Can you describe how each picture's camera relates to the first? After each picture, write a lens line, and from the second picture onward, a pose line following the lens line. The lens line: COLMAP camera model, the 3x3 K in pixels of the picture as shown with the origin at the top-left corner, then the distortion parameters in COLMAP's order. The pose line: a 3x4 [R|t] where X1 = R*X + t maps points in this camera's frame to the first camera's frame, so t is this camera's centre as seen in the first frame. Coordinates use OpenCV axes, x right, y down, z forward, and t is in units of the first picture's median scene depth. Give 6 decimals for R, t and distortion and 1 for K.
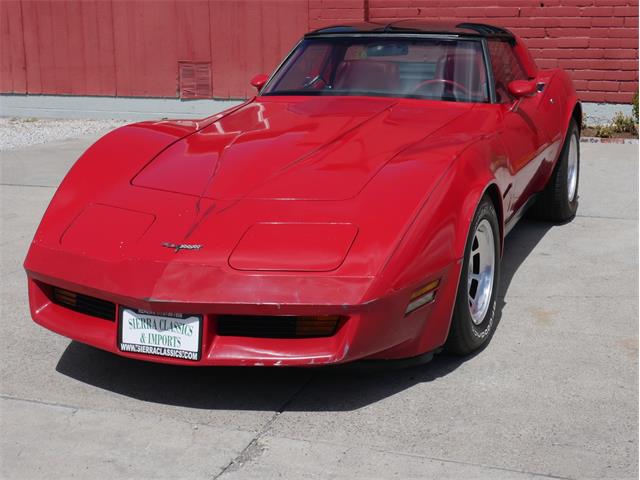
lens RADIAL K [[1018.9, 0, 320.0], [0, 1018.9, 240.0], [0, 0, 1]] dist [-0.015534, 0.062236]
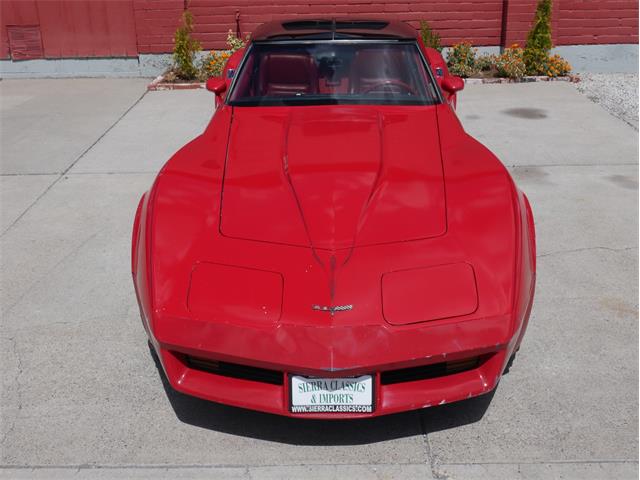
lens RADIAL K [[793.1, 0, 320.0], [0, 793.1, 240.0], [0, 0, 1]] dist [-0.010891, 0.002978]
pose [[0.939355, -0.133188, 0.316027, -0.375556], [0.083919, 0.982760, 0.164742, -0.188755], [-0.332520, -0.128230, 0.934338, 0.217462]]
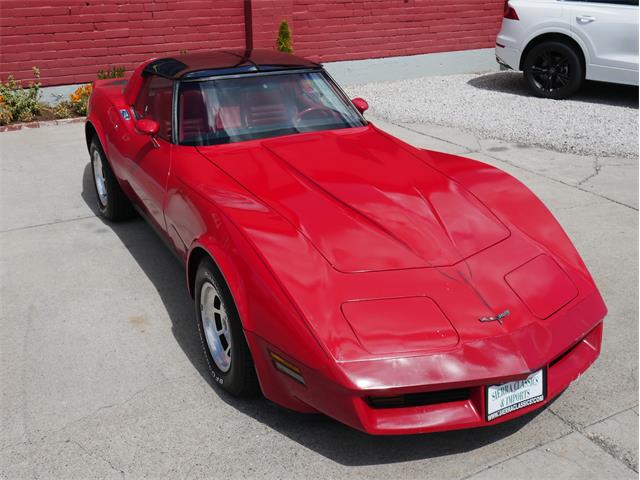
lens RADIAL K [[706.7, 0, 320.0], [0, 706.7, 240.0], [0, 0, 1]] dist [-0.014289, 0.006962]
pose [[0.655437, -0.278604, 0.701985, -0.752258], [0.169011, 0.960008, 0.223205, -0.271014], [-0.736096, -0.027654, 0.676312, 0.563905]]
